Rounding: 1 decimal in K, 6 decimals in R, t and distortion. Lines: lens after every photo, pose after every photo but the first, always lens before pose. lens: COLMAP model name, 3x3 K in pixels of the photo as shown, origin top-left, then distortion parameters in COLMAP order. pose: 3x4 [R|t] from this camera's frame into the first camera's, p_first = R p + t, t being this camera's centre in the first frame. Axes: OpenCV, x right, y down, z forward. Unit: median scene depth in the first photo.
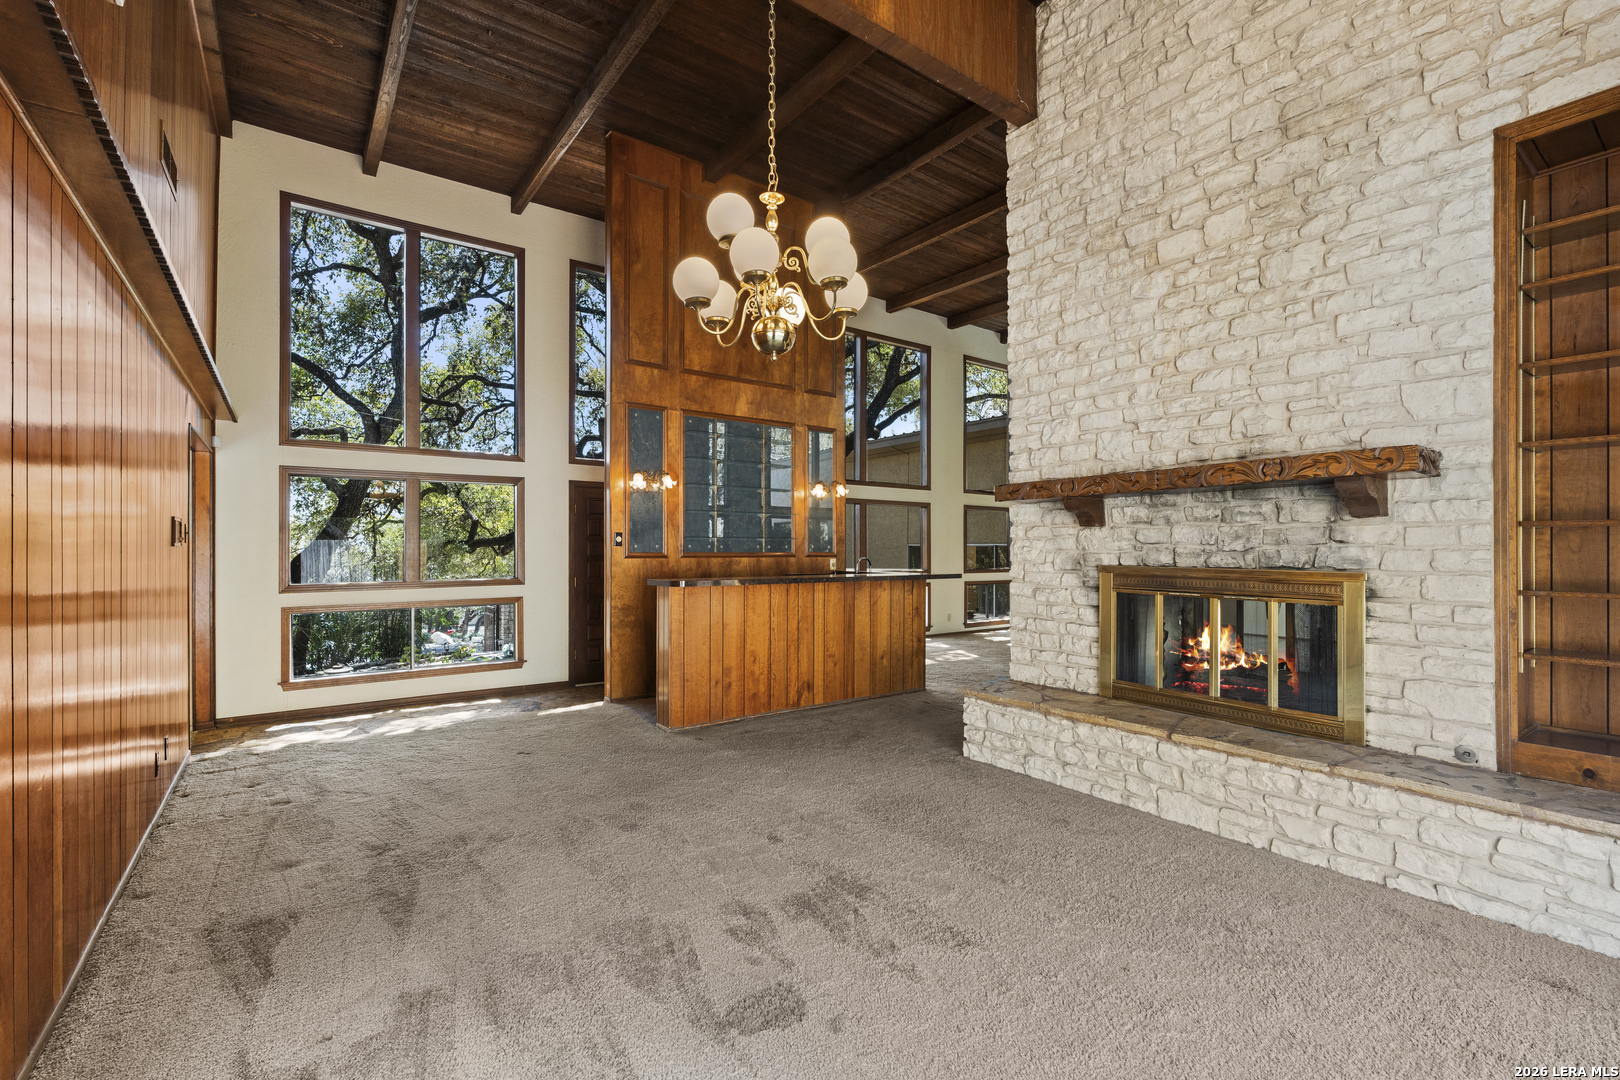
lens RADIAL K [[705.3, 0, 808.0], [0, 705.3, 552.1], [0, 0, 1]] dist [-0.003320, -0.000417]
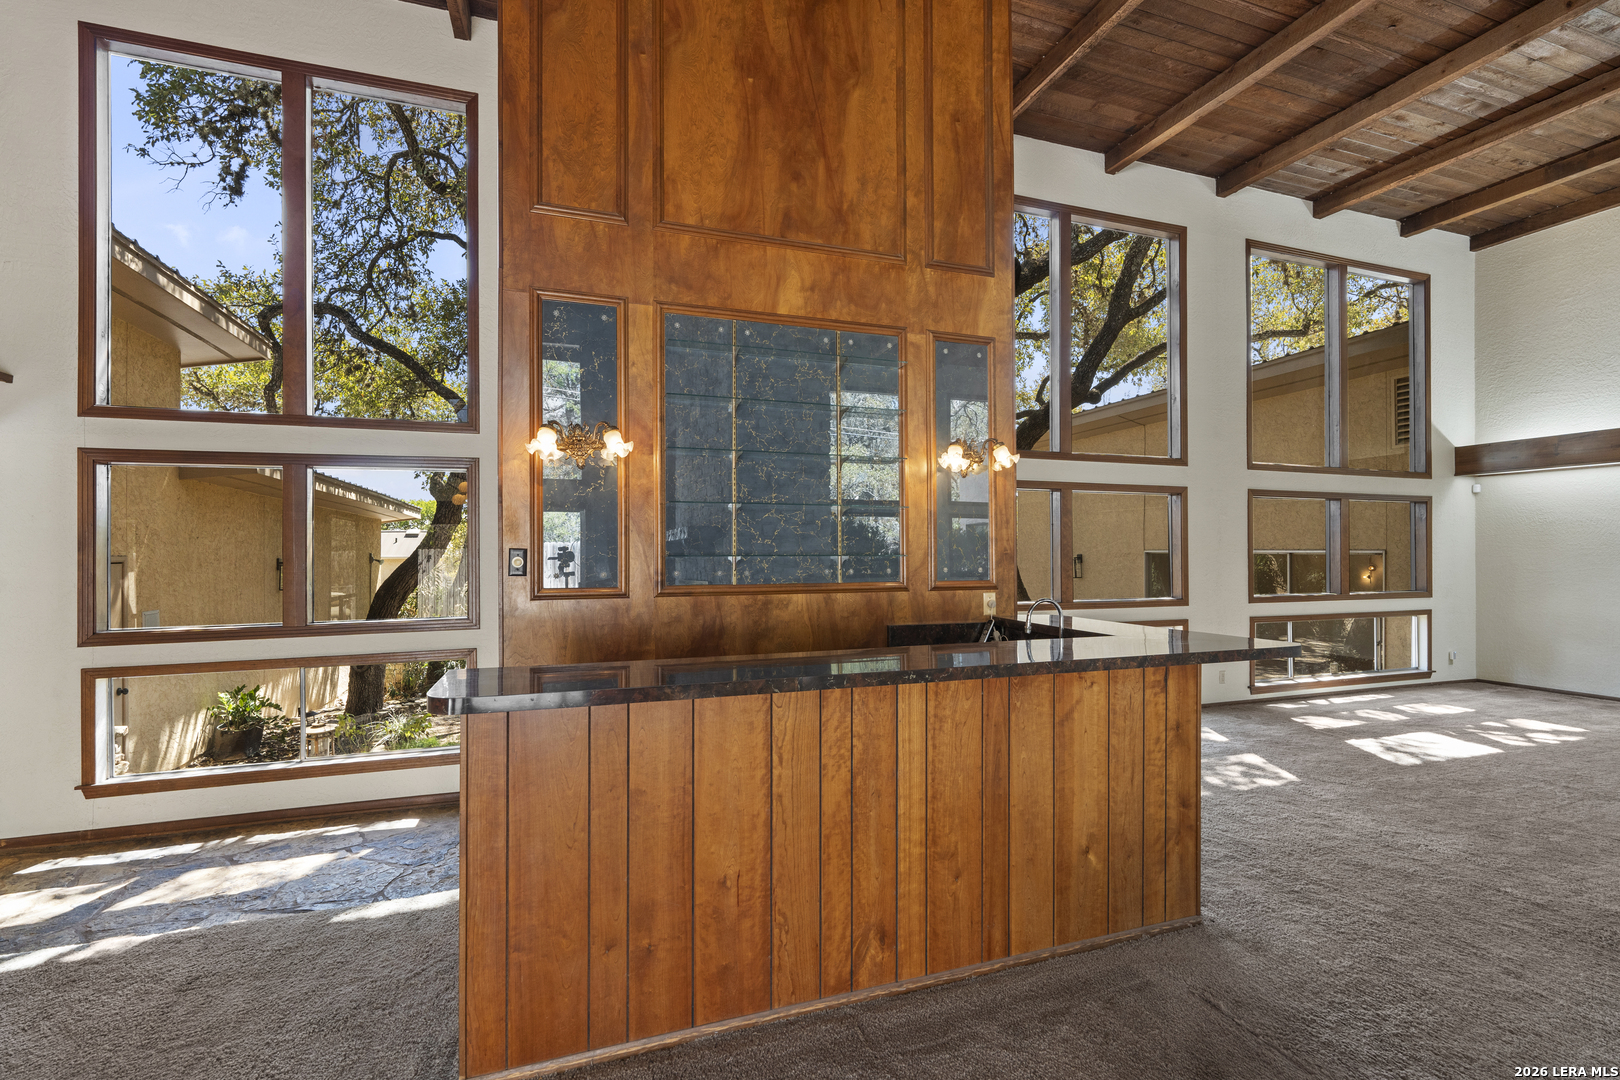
lens RADIAL K [[705.3, 0, 808.0], [0, 705.3, 552.1], [0, 0, 1]] dist [-0.003320, -0.000417]
pose [[0.954779, -0.003578, -0.297294, 0.064078], [0.003149, 0.999993, -0.001919, -0.020196], [0.297299, 0.000896, 0.954784, 0.490717]]
